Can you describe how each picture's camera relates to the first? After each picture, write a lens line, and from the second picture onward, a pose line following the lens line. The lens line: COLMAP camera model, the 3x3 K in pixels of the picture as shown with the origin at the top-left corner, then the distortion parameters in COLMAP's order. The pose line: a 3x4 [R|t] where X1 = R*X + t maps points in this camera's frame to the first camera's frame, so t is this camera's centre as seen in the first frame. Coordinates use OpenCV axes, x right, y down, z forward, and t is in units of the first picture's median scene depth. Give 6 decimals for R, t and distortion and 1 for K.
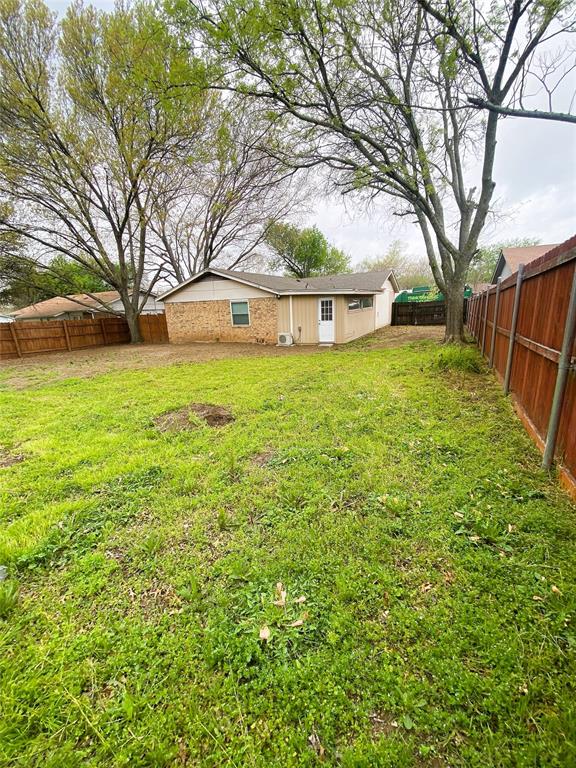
lens RADIAL K [[310.7, 0, 286.7], [0, 310.7, 382.5], [0, 0, 1]] dist [0.032457, -0.028170]
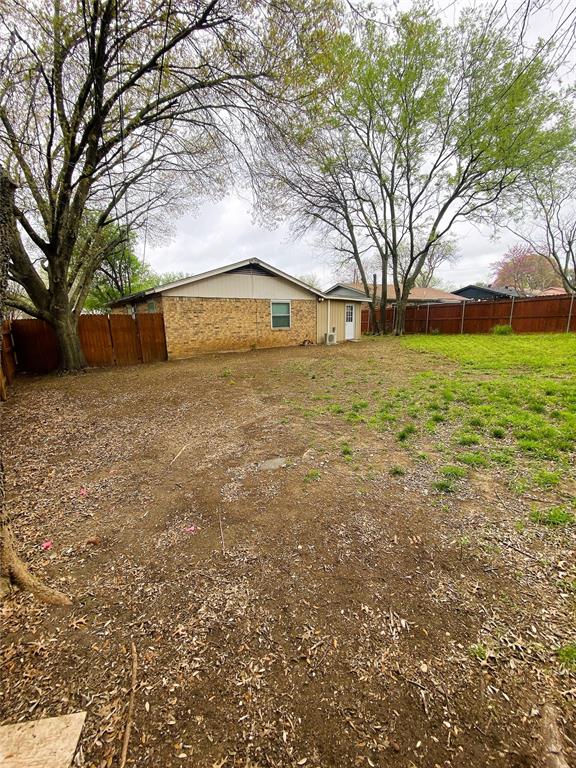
lens RADIAL K [[310.7, 0, 286.7], [0, 310.7, 382.5], [0, 0, 1]] dist [0.032457, -0.028170]
pose [[0.447398, -0.162568, 0.879435, -0.967489], [0.200639, 0.976520, 0.078443, -0.096039], [-0.871538, 0.141354, 0.469511, 0.579242]]
